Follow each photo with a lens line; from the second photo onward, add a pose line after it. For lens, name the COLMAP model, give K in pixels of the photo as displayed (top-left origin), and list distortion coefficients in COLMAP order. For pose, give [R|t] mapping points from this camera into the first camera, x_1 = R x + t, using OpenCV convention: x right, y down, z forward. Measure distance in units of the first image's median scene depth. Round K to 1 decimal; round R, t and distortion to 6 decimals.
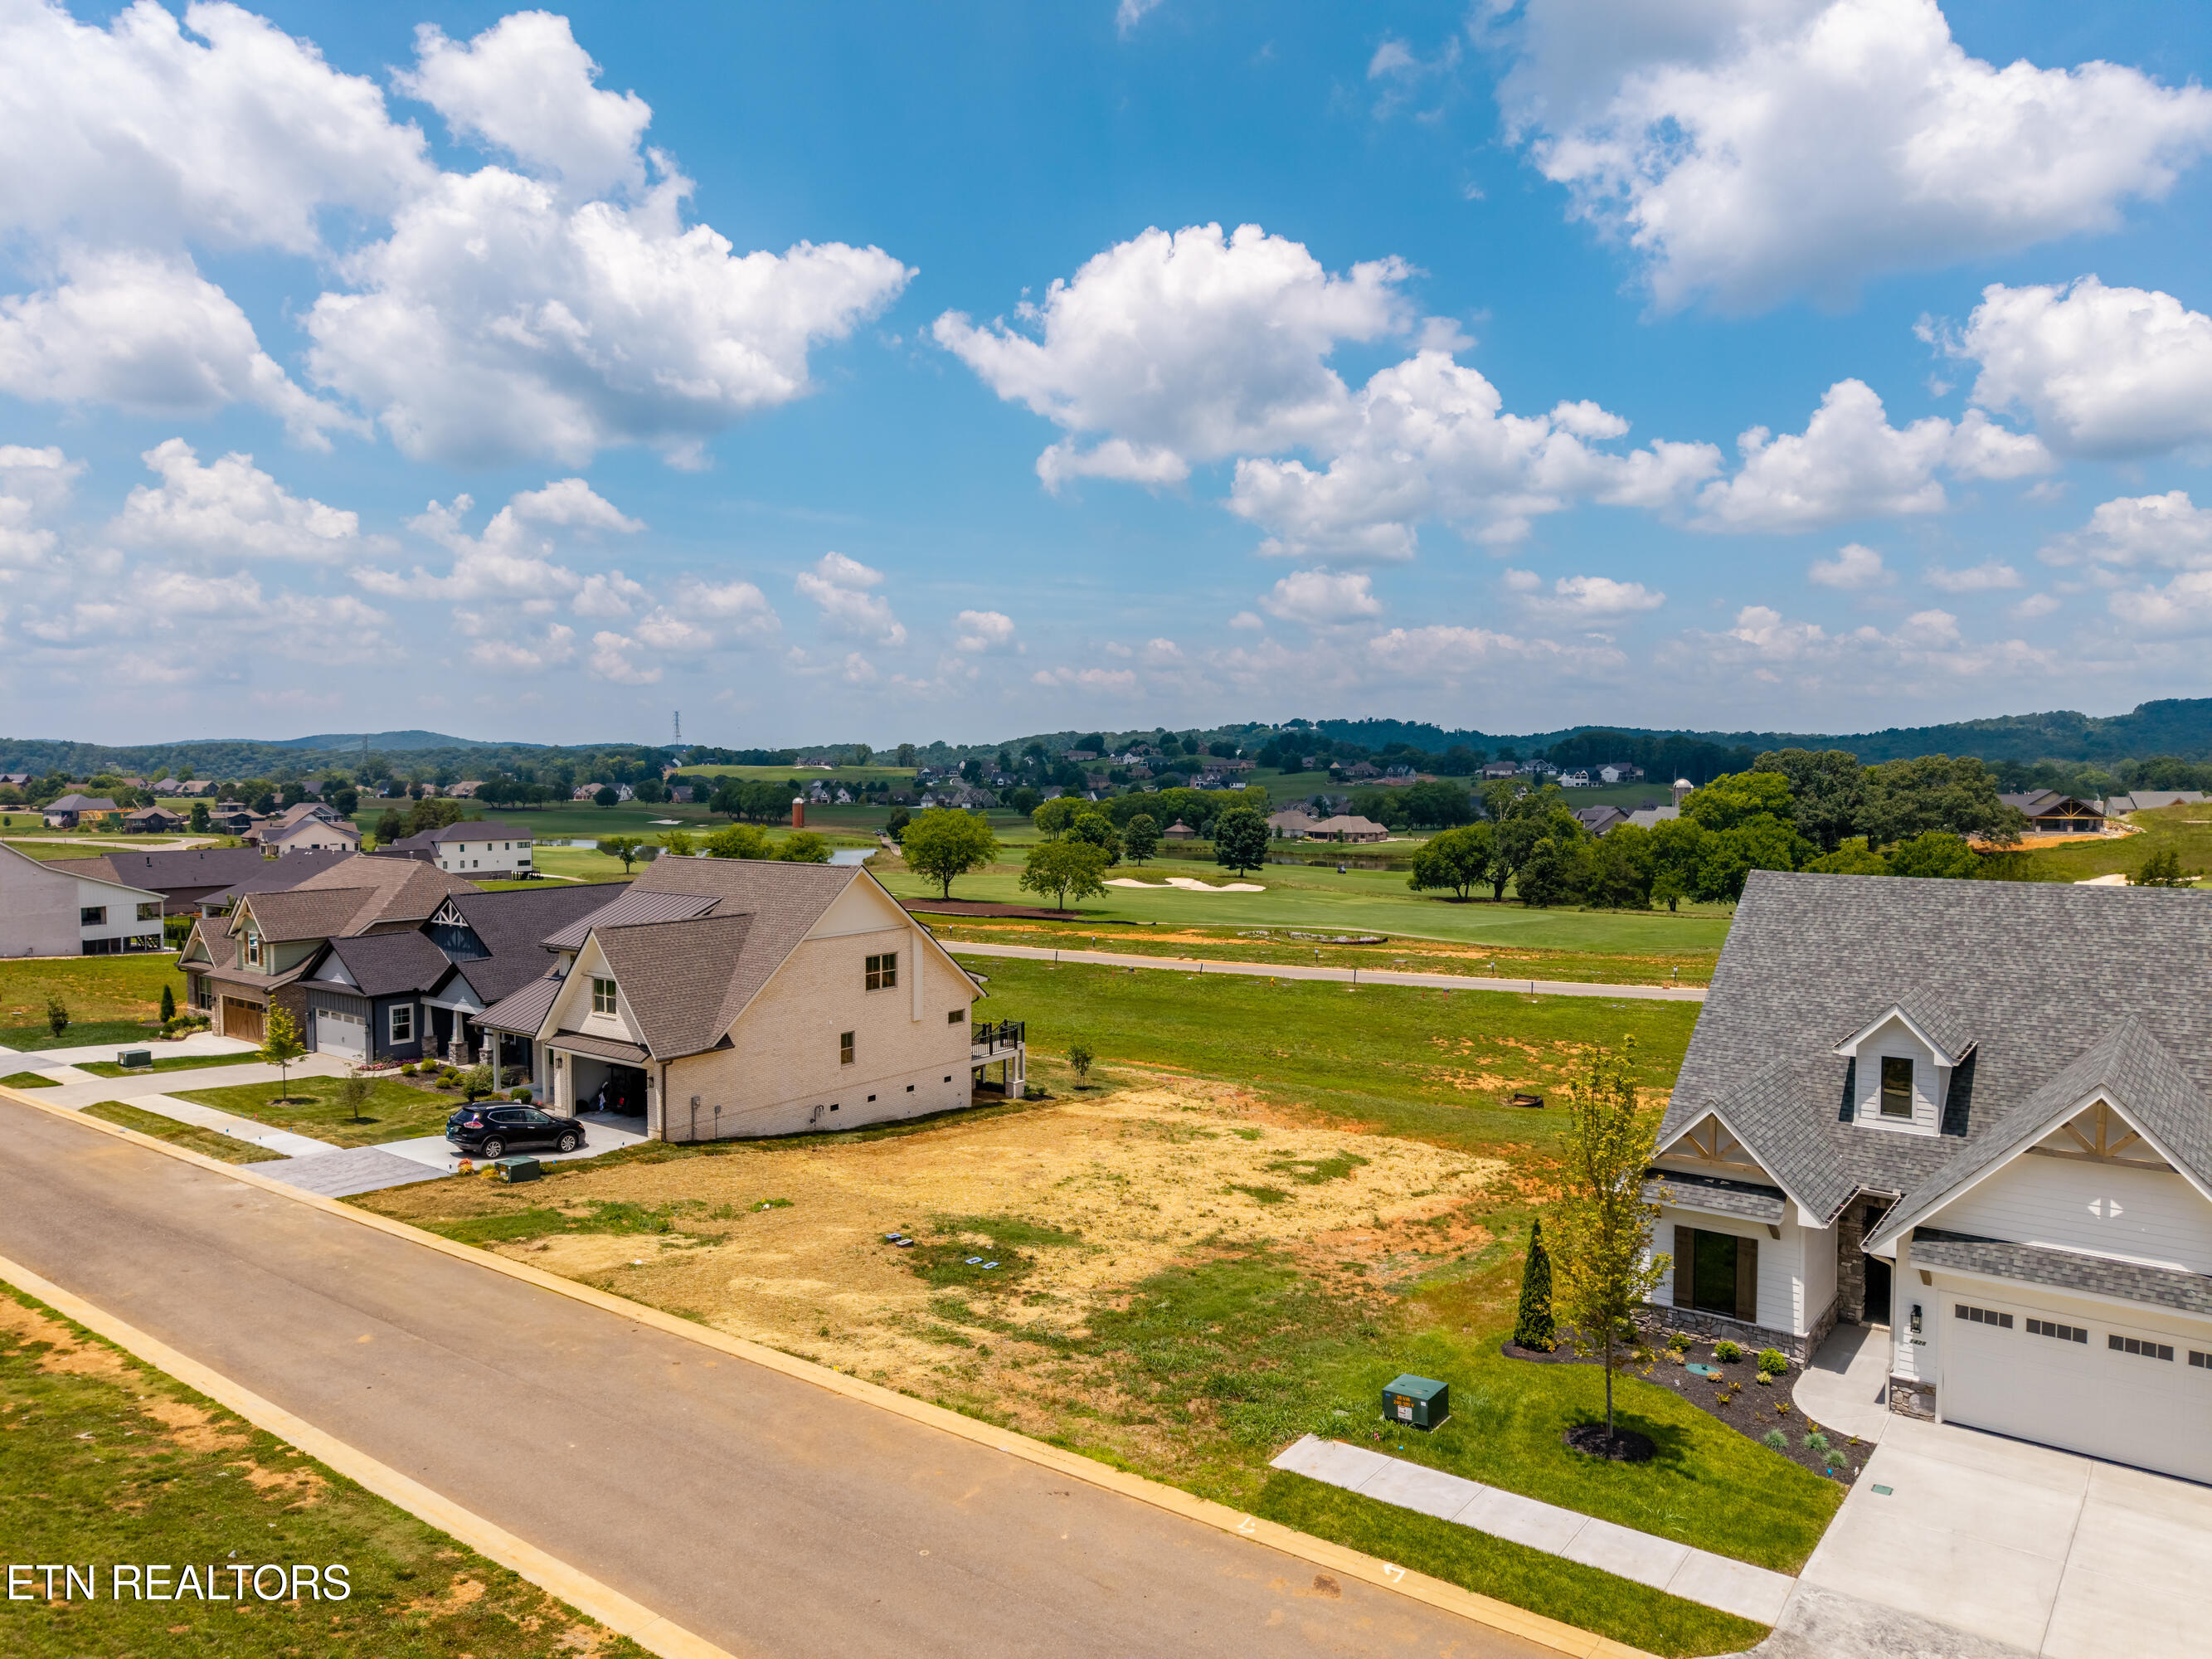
lens RADIAL K [[1478.3, 0, 1111.9], [0, 1478.3, 820.4], [0, 0, 1]] dist [0.057471, -0.071162]
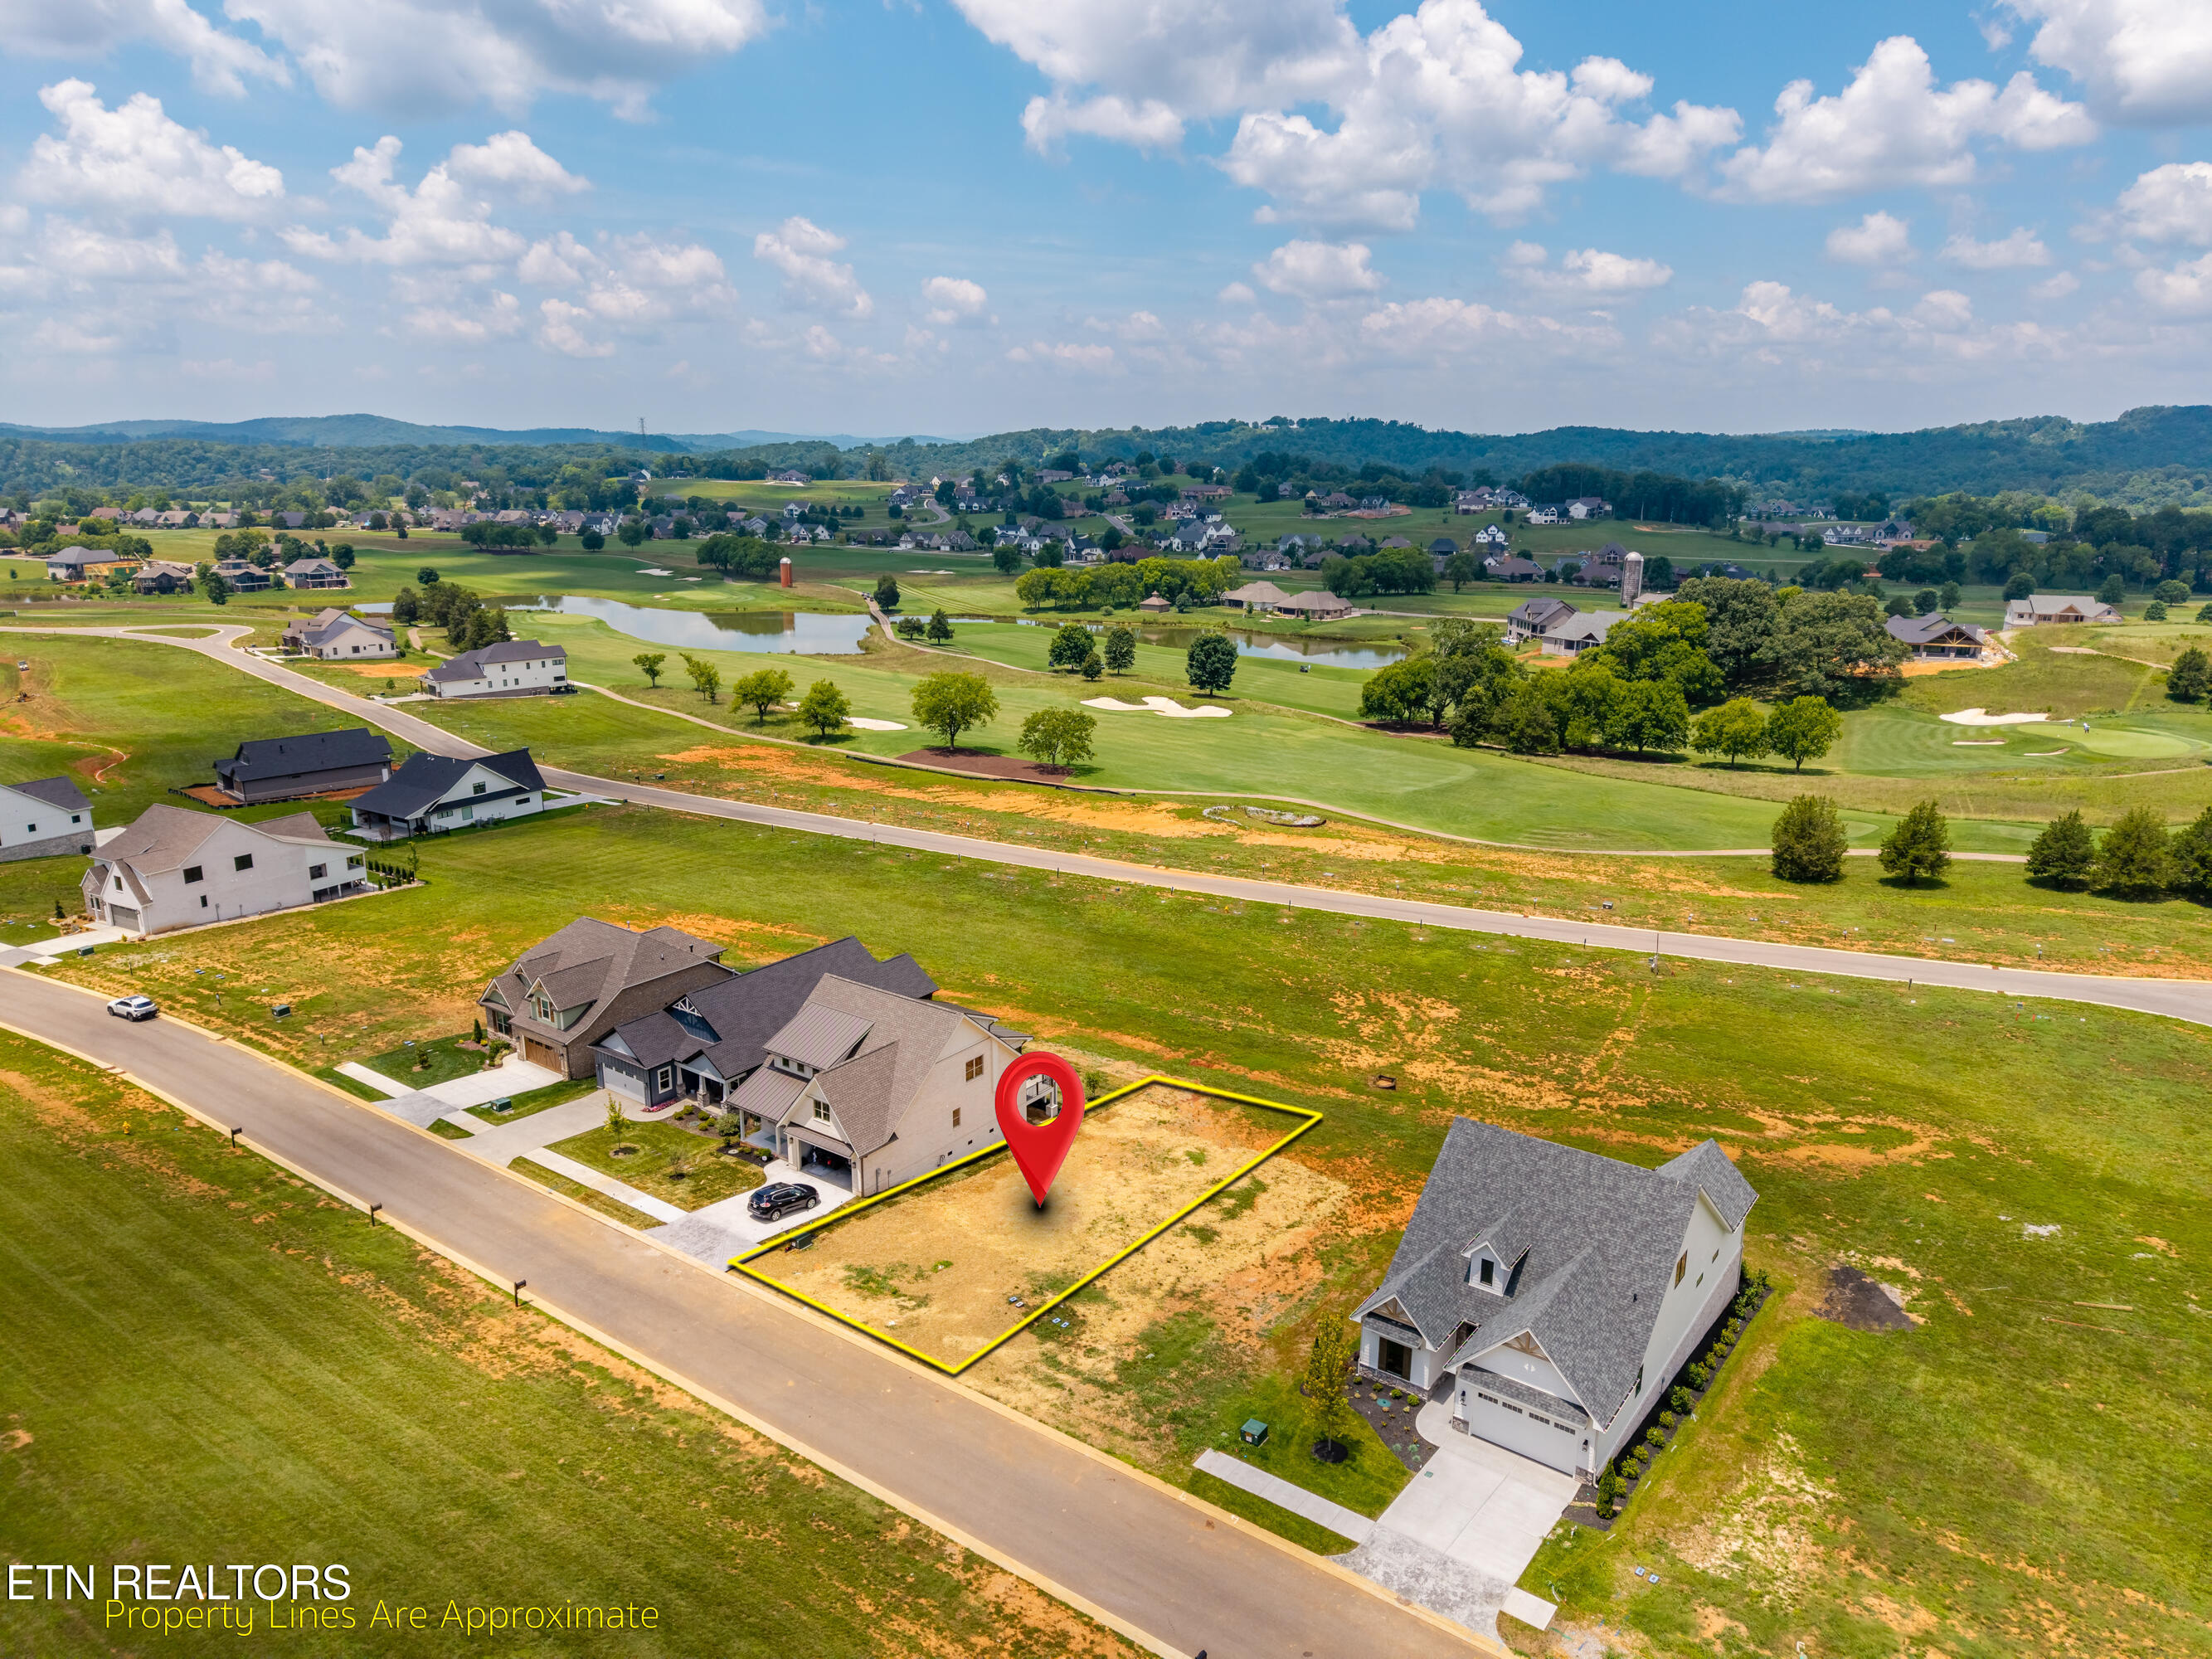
lens RADIAL K [[1490.7, 0, 1111.0], [0, 1490.7, 798.4], [0, 0, 1]] dist [0.056327, -0.072031]
pose [[0.999821, 0.003820, 0.018512, -0.034509], [-0.007319, 0.981206, 0.192826, -0.472807], [-0.017428, -0.192927, 0.981058, -0.519782]]
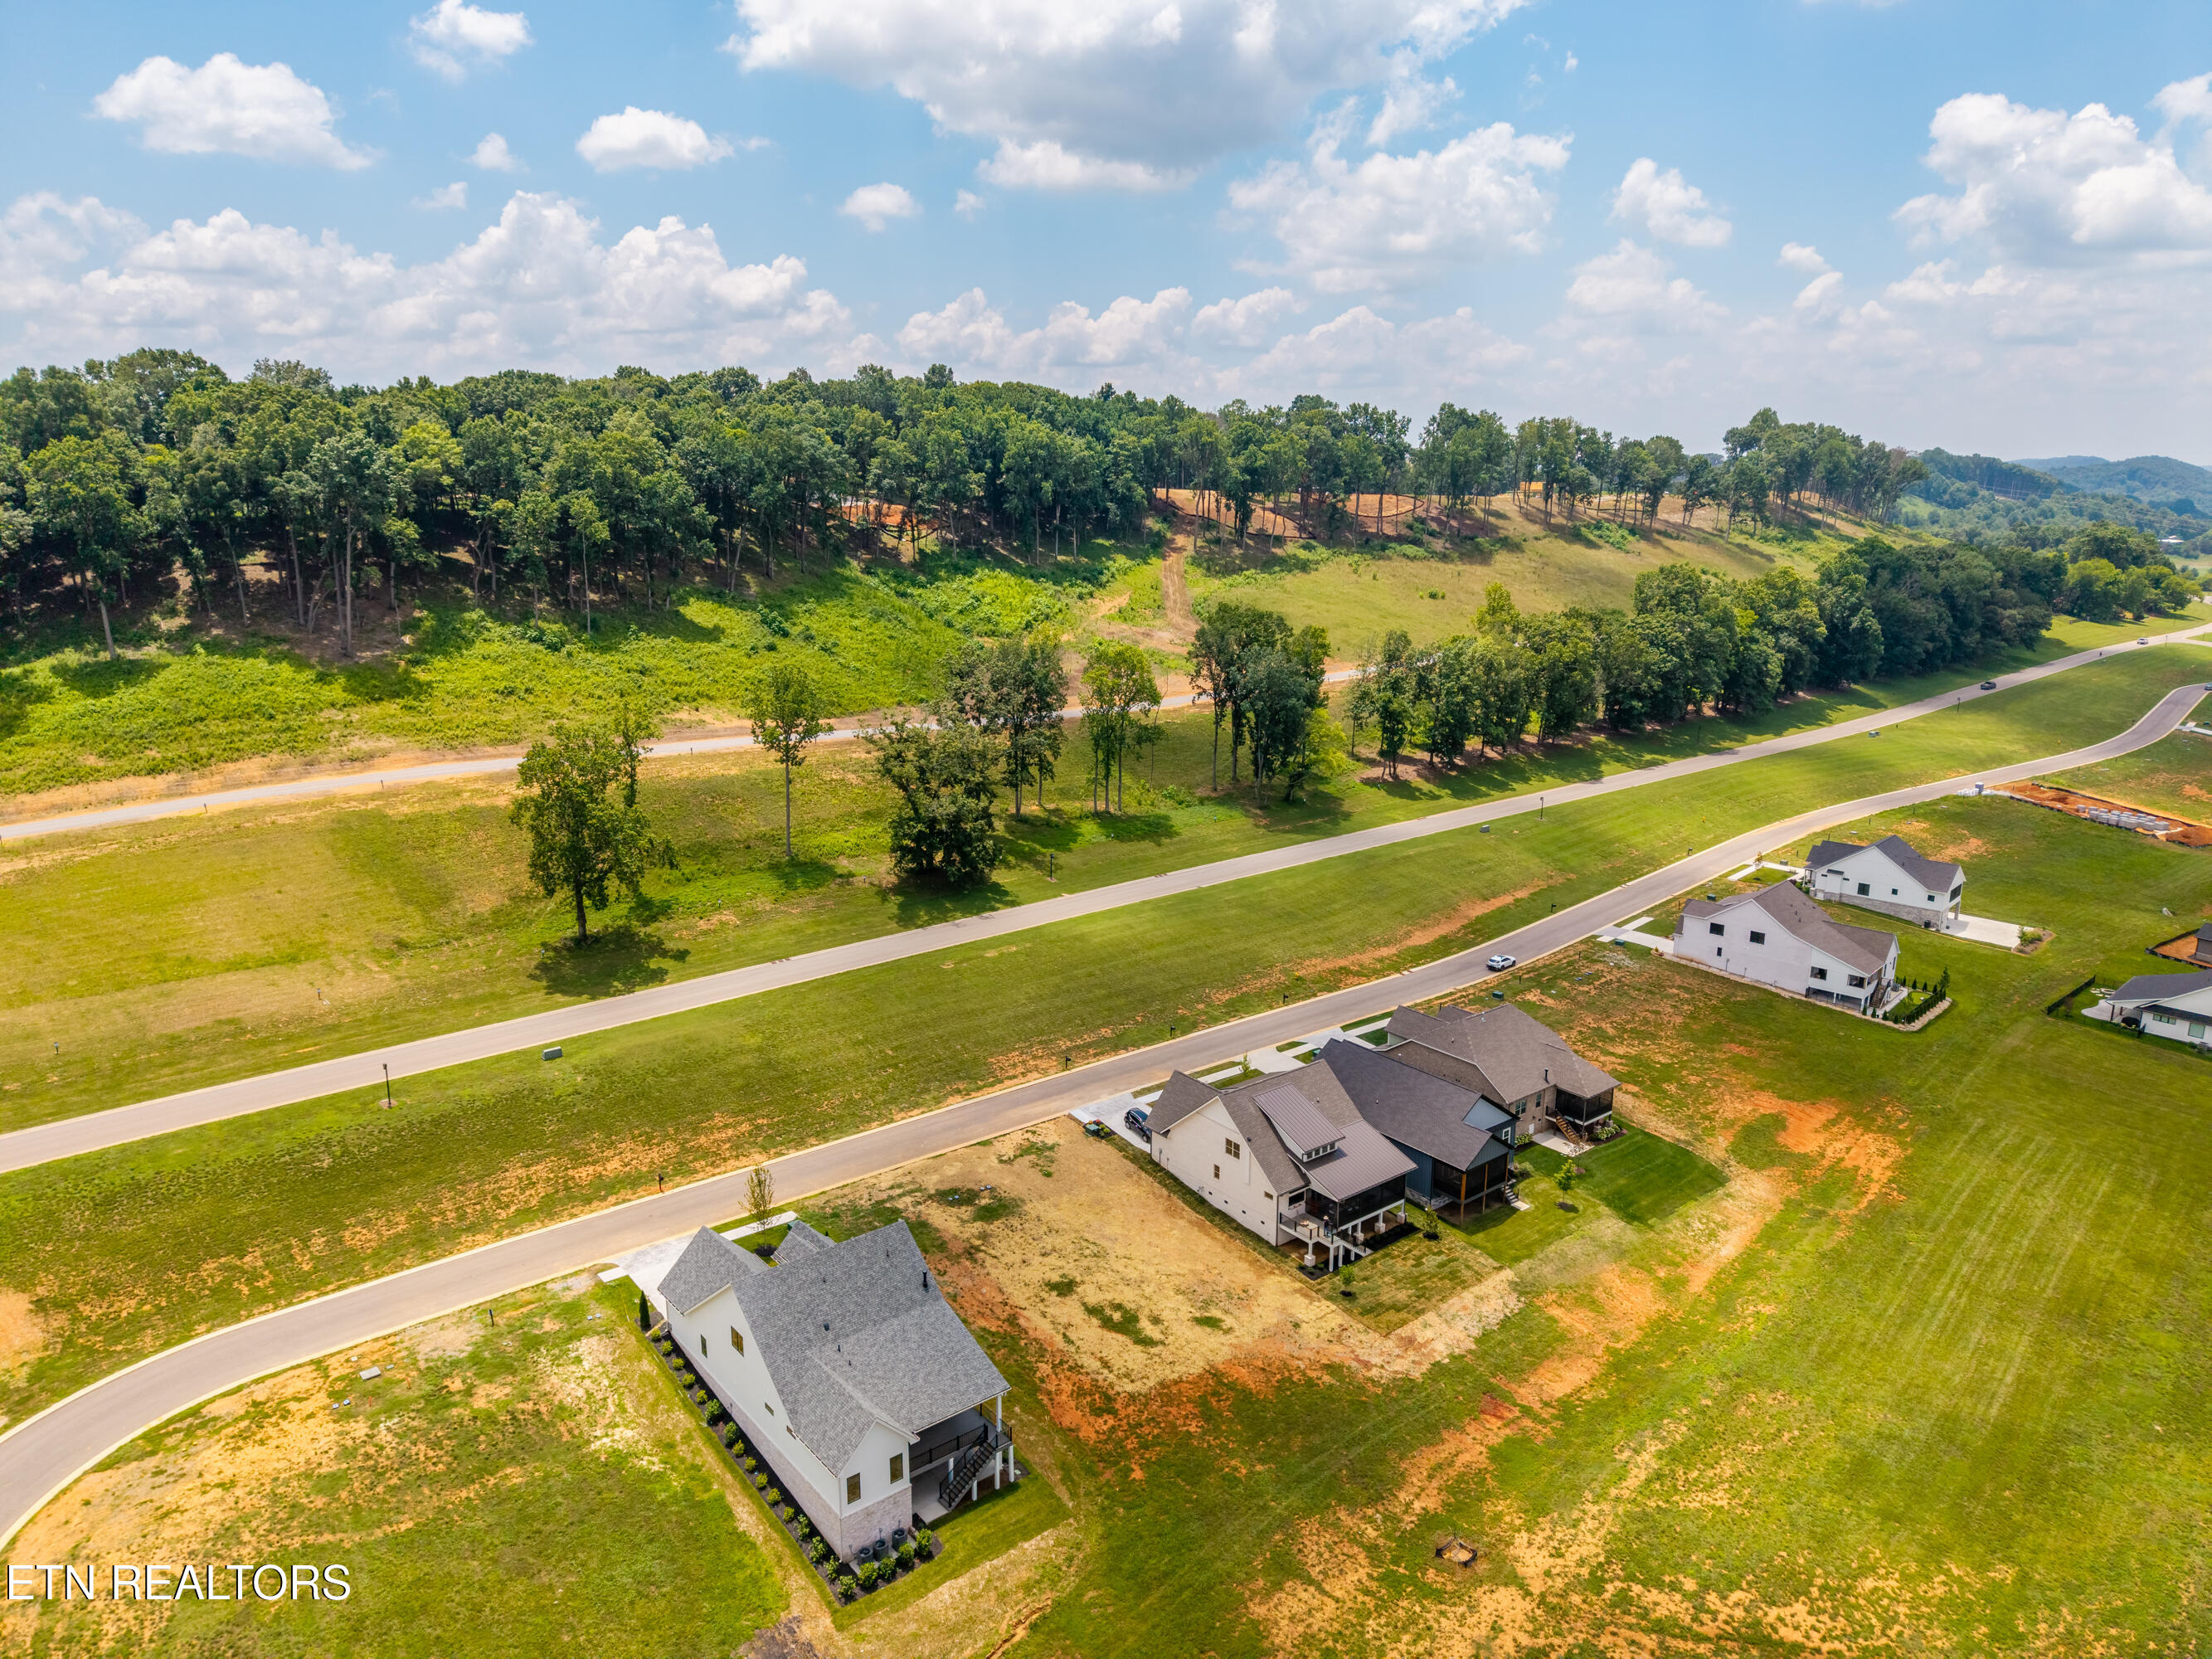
lens RADIAL K [[1478.3, 0, 1111.9], [0, 1478.3, 820.4], [0, 0, 1]] dist [0.057471, -0.071162]
pose [[-0.238326, 0.225646, -0.944608, 1.612668], [-0.040789, 0.969451, 0.241871, -0.776993], [0.970328, 0.096174, -0.221841, 1.165125]]
